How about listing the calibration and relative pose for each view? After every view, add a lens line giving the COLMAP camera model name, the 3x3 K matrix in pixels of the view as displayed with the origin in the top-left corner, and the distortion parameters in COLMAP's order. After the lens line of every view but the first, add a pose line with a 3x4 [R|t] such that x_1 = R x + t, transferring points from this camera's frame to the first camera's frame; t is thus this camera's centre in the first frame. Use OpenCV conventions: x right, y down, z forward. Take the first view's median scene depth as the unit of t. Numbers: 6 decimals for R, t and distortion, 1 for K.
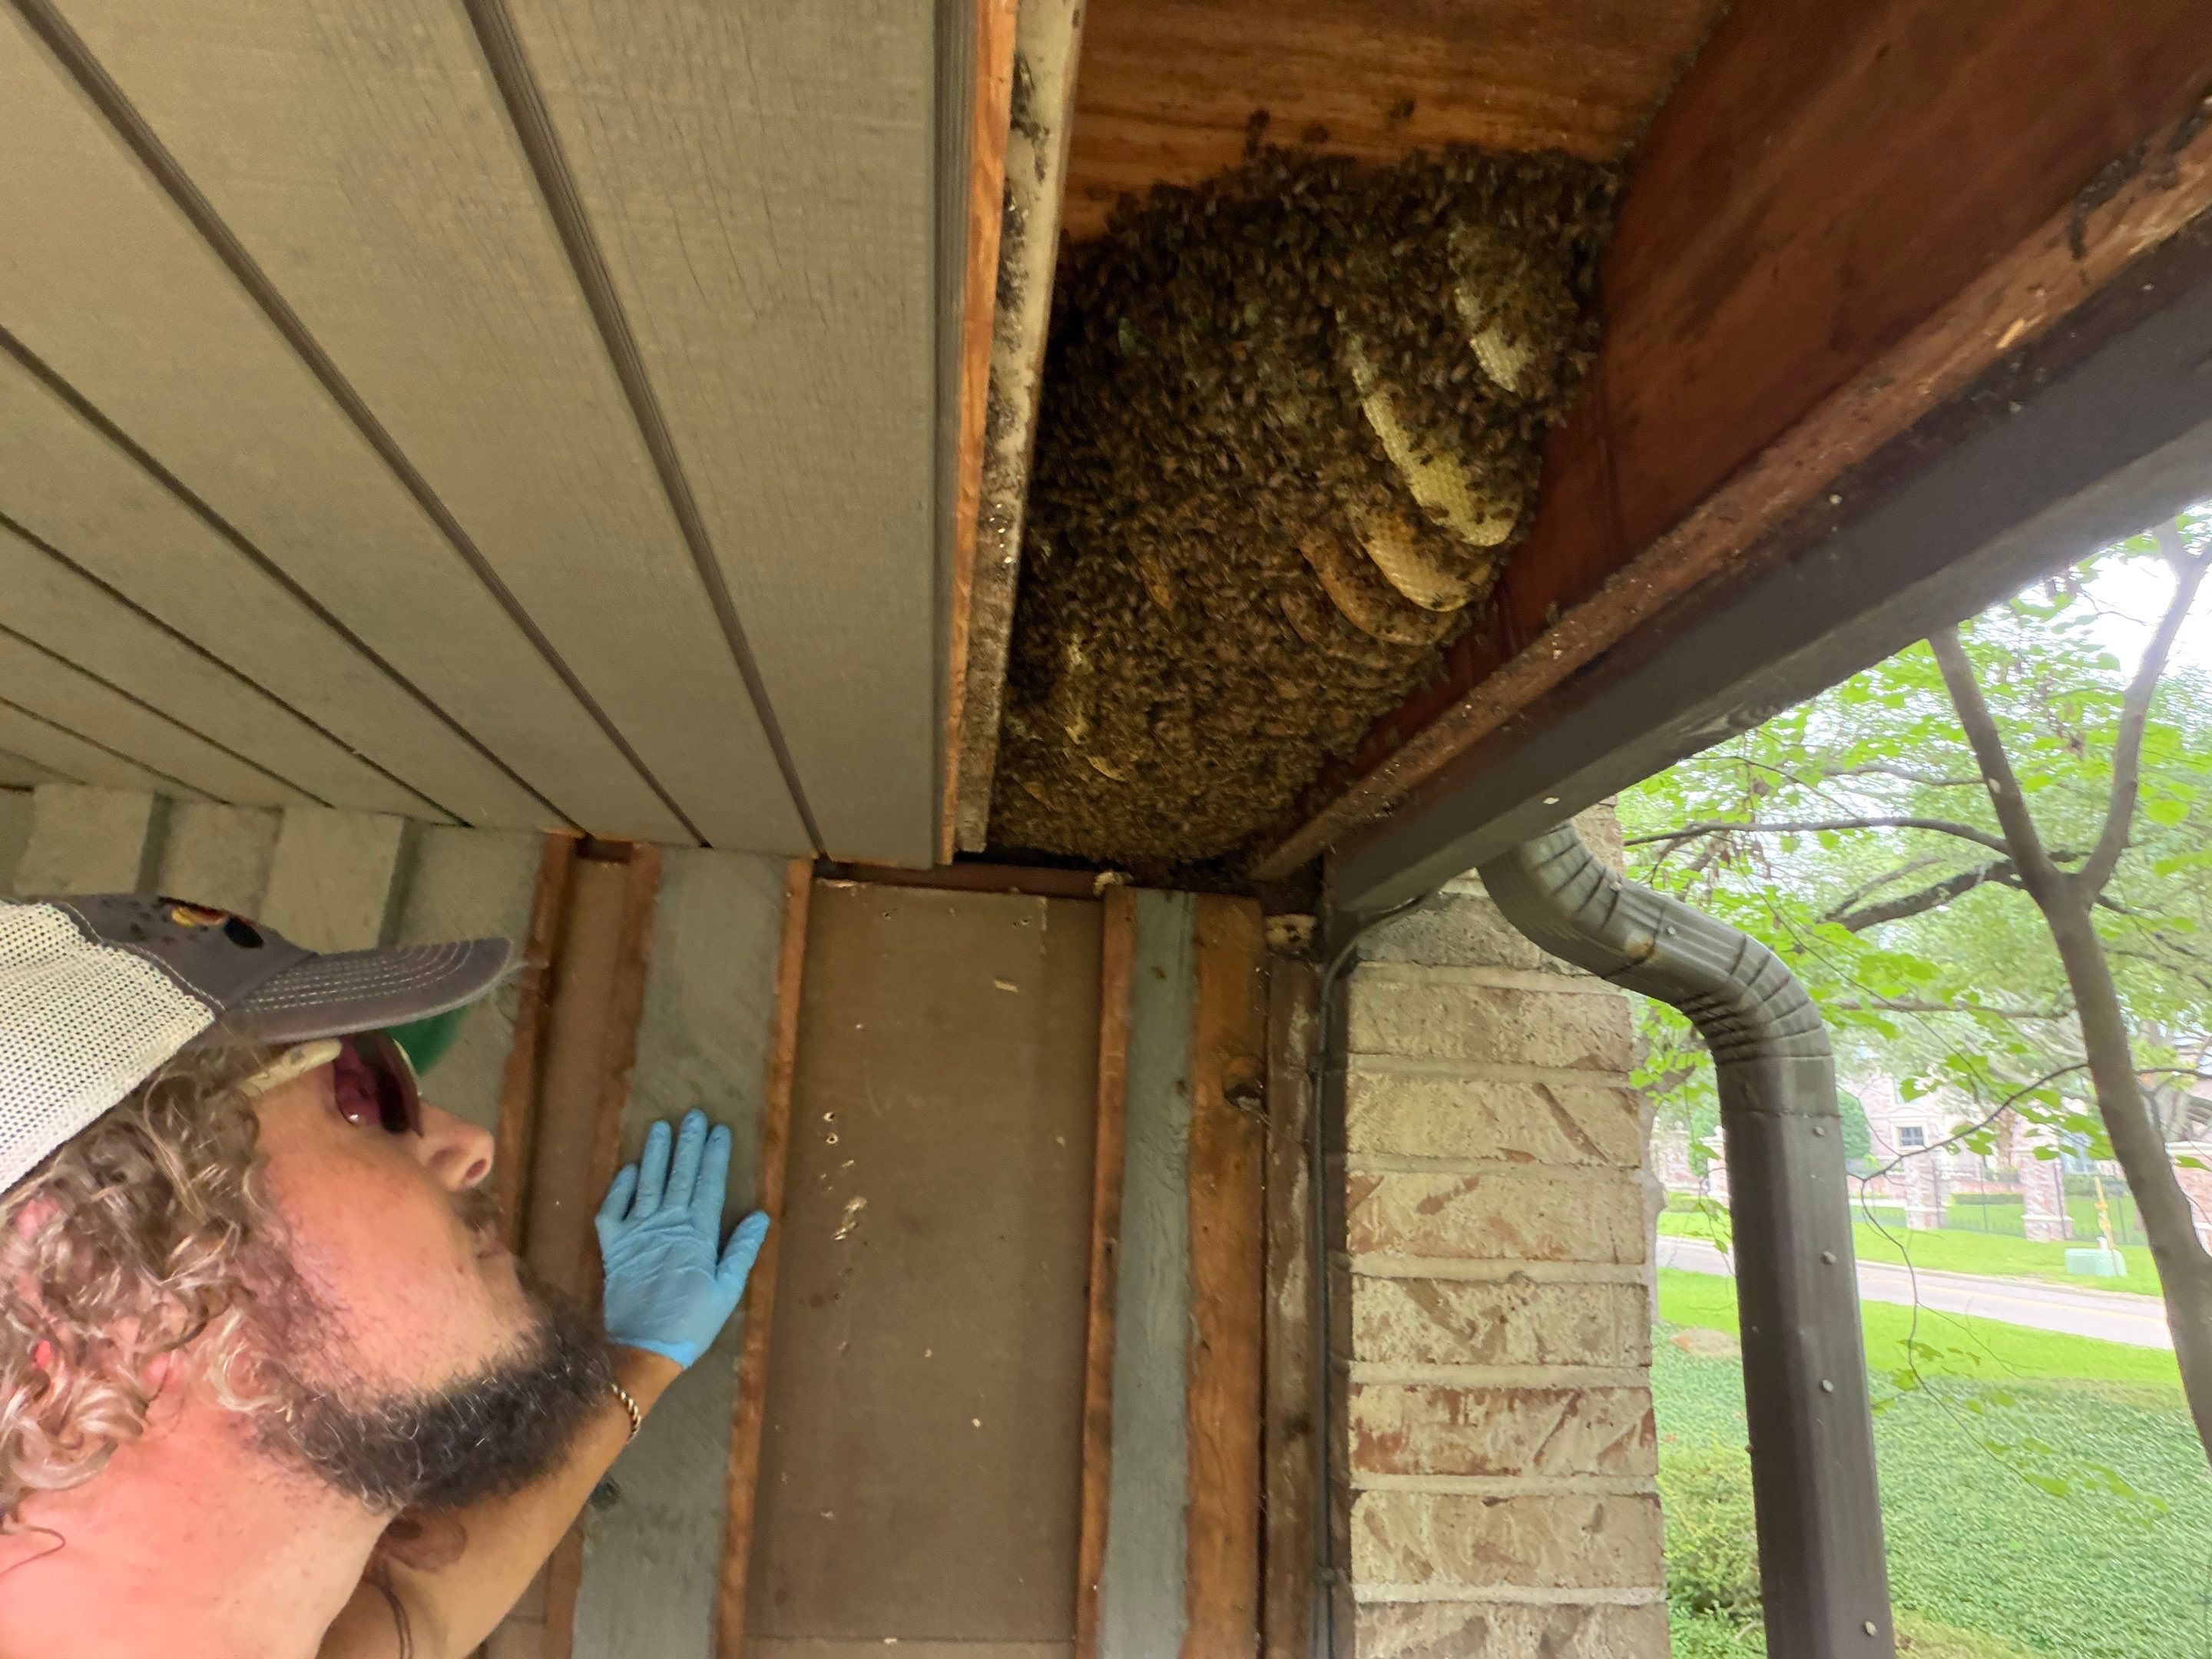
lens RADIAL K [[1314.8, 0, 1102.8], [0, 1314.8, 820.1], [0, 0, 1]] dist [-0.017358, -0.001505]
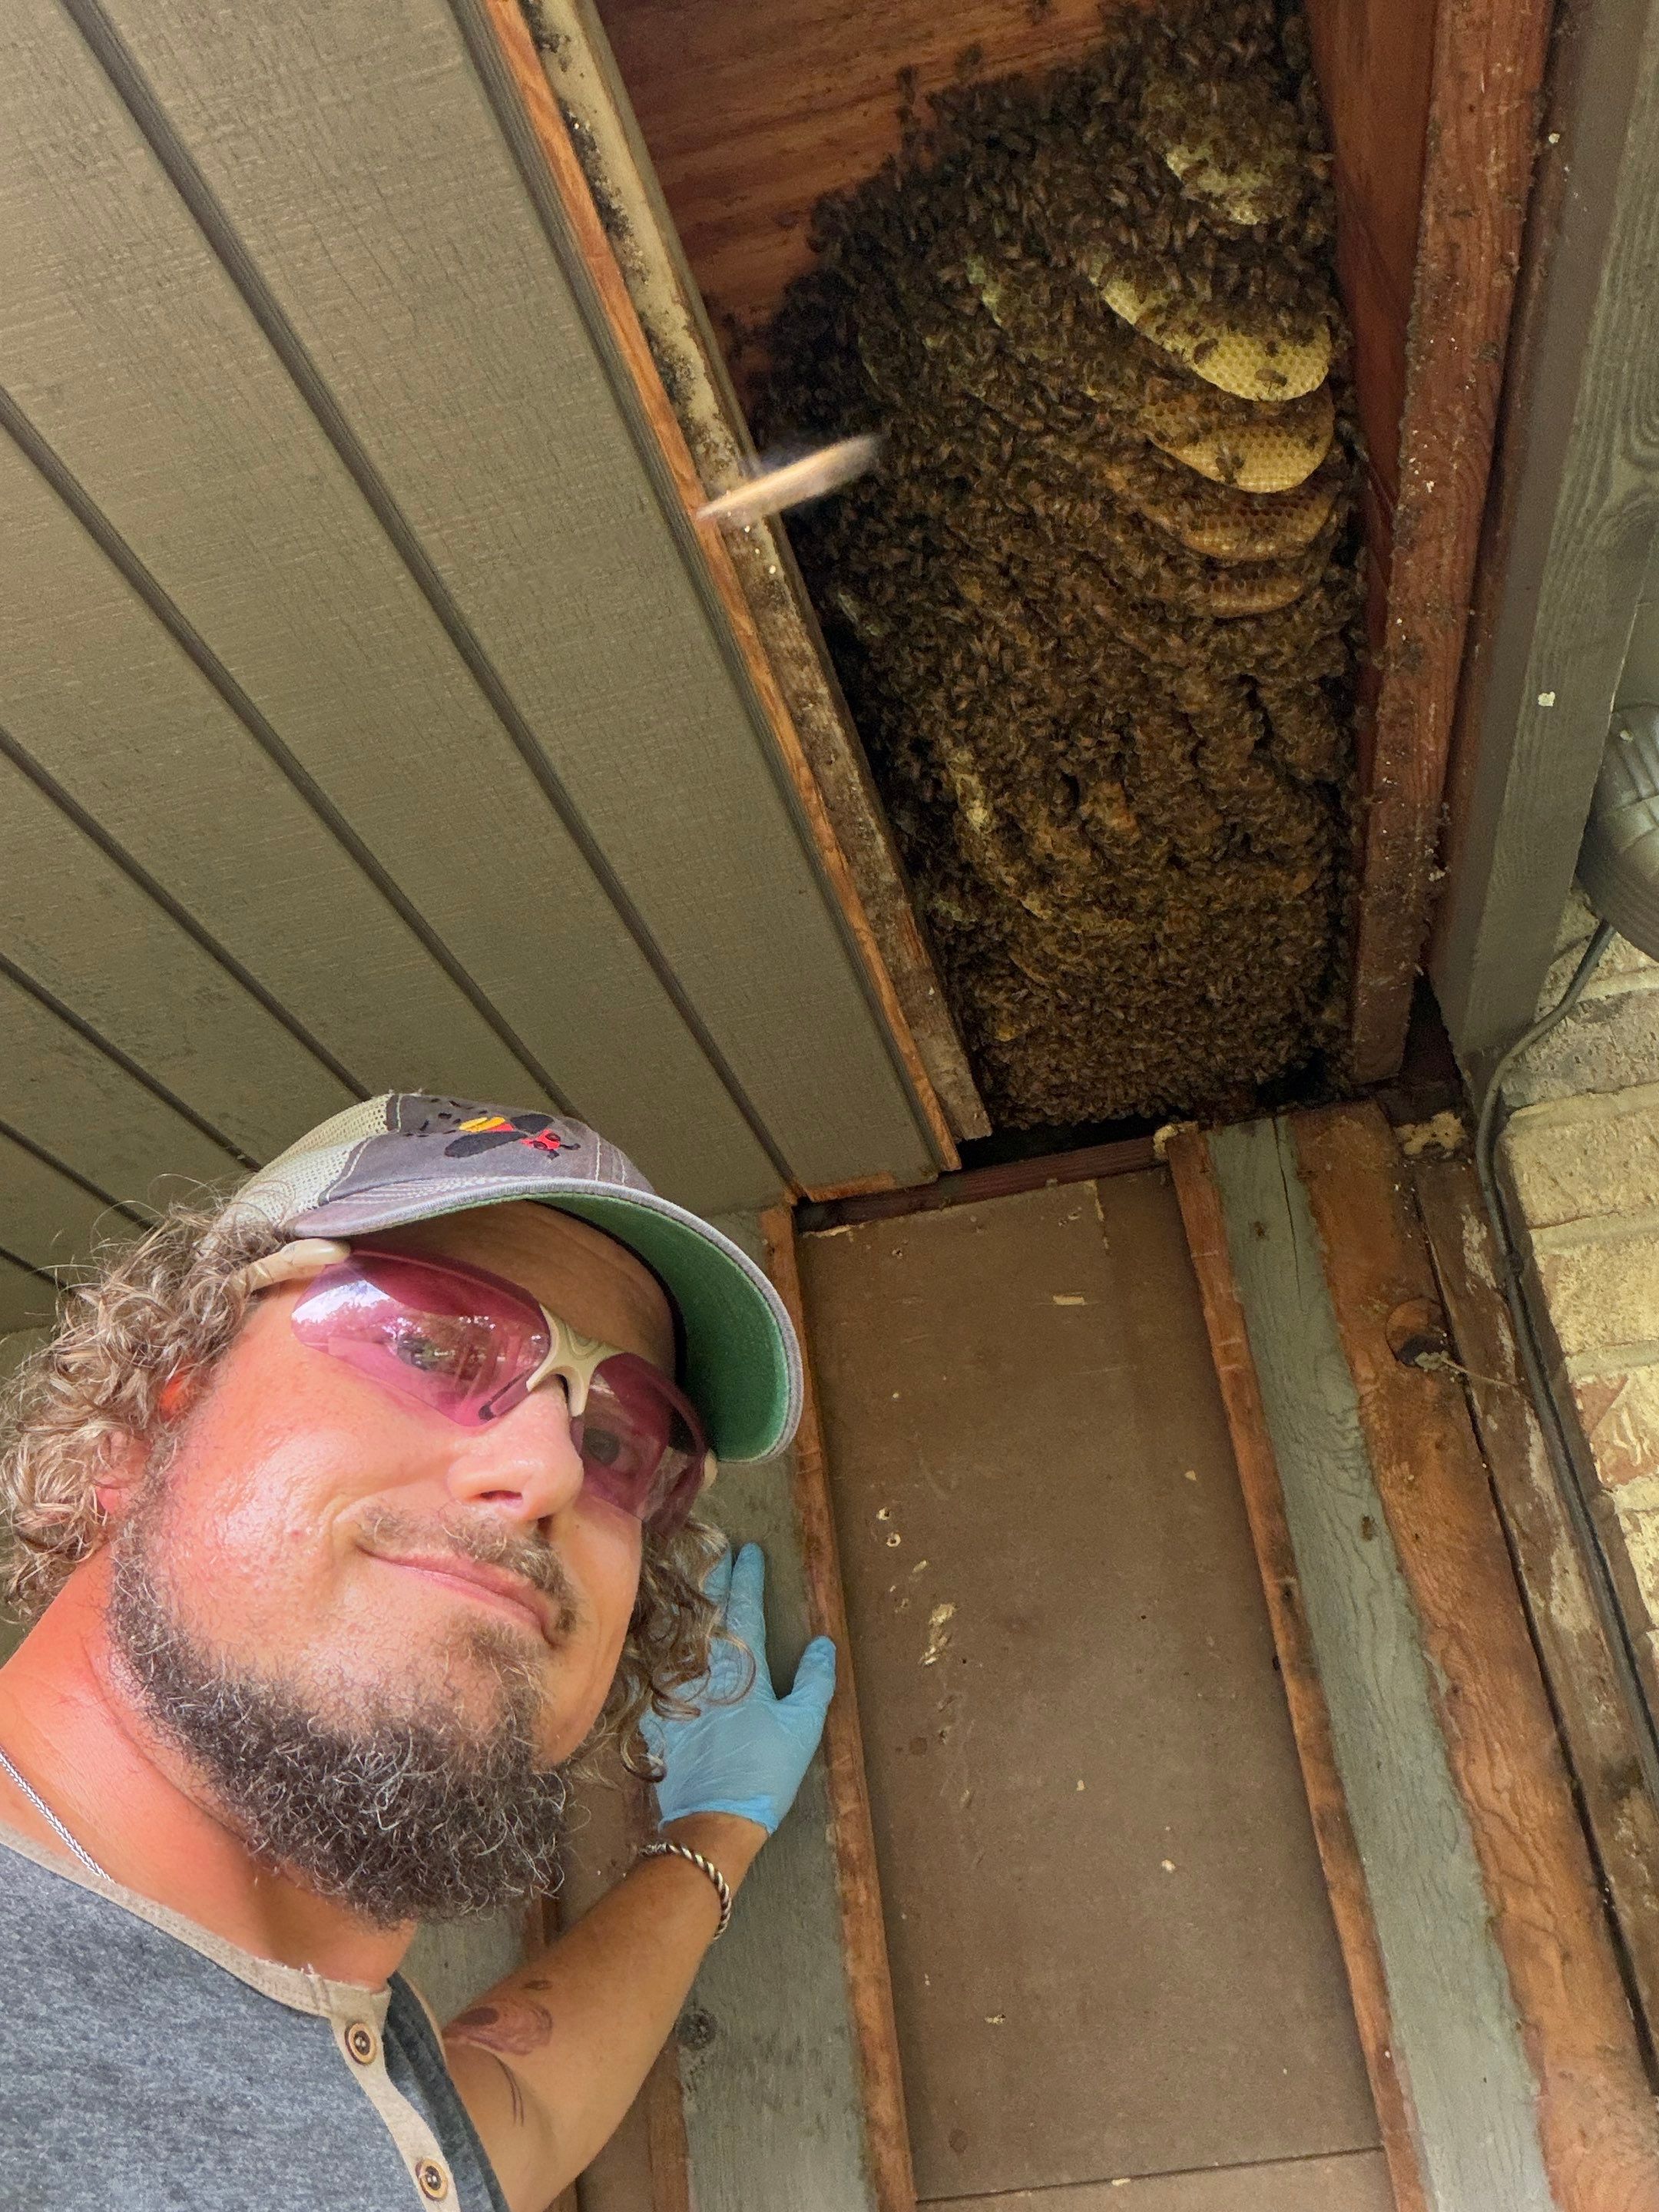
lens RADIAL K [[2030.5, 0, 829.5], [0, 2030.5, 1106.0], [0, 0, 1]] dist [-0.007287, 0.001251]
pose [[0.931632, -0.285294, -0.225098, 0.098547], [0.235500, 0.945721, -0.223944, 0.268292], [0.276770, 0.155623, 0.948251, -0.167119]]
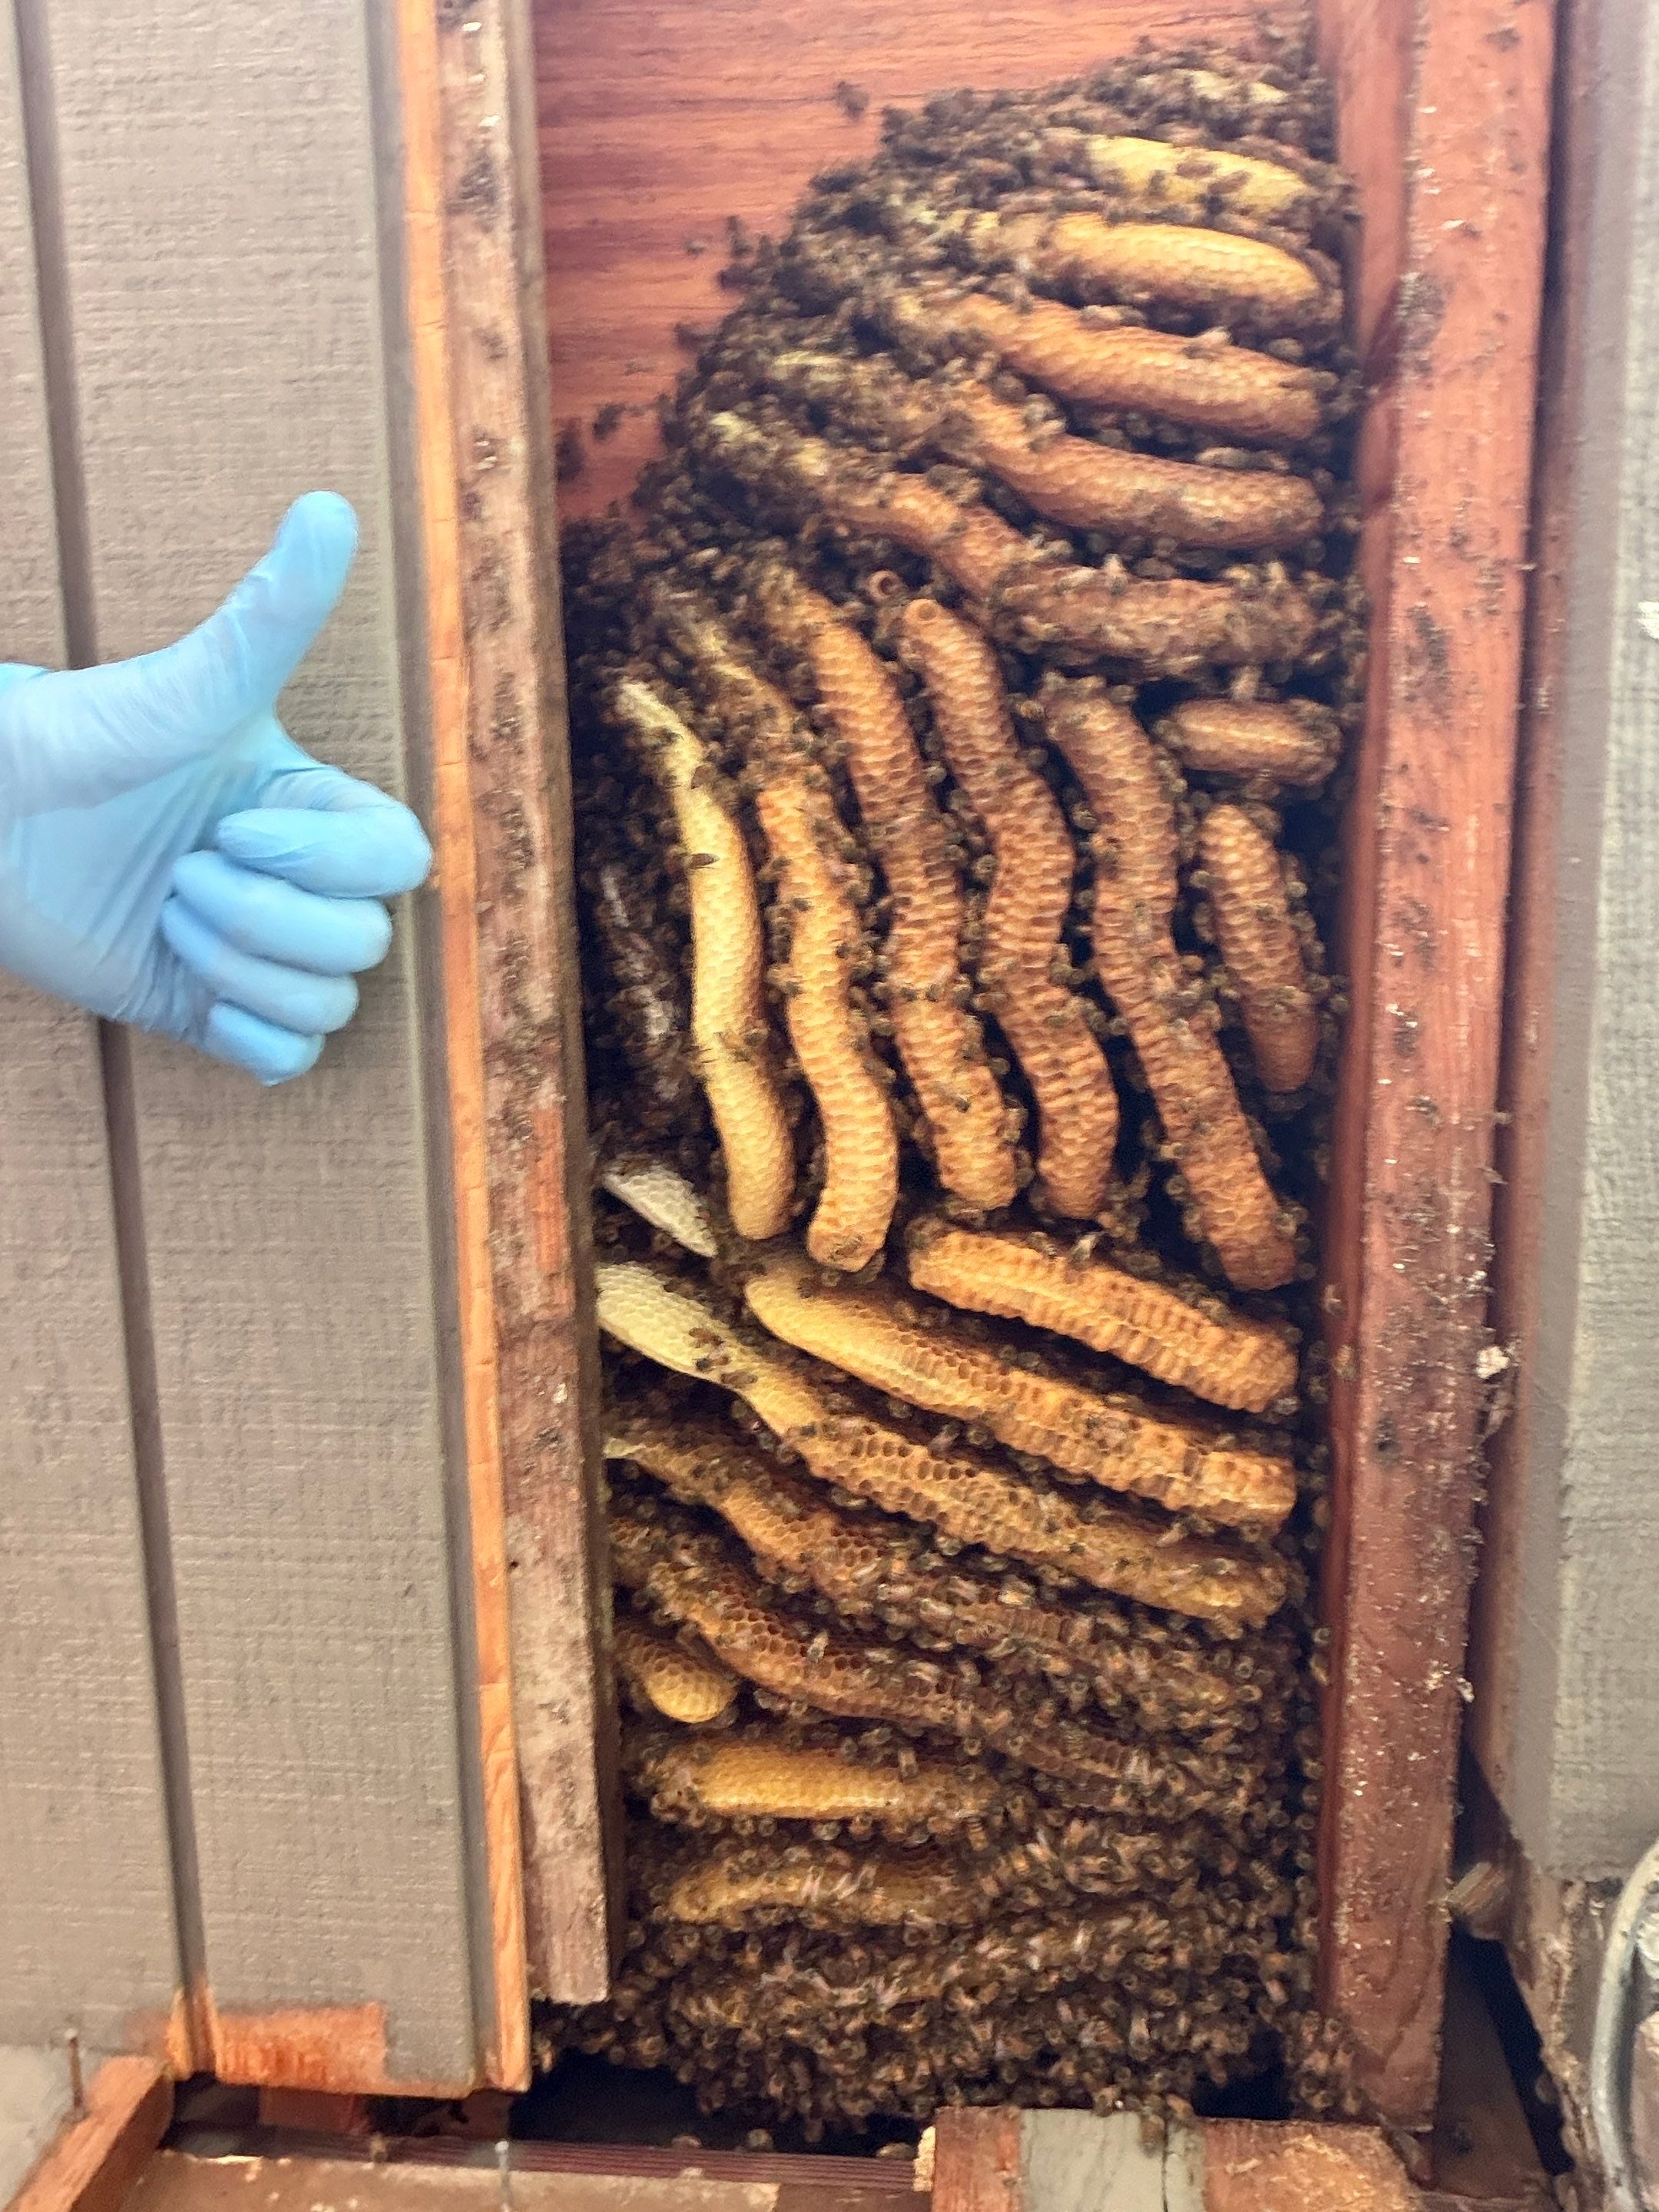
lens RADIAL K [[2030.5, 0, 829.5], [0, 2030.5, 1106.0], [0, 0, 1]] dist [-0.007287, 0.001251]
pose [[0.988755, -0.132413, -0.069495, 0.053358], [-0.010846, 0.399999, -0.916451, 0.492241], [0.149148, 0.906900, 0.394065, 0.569289]]
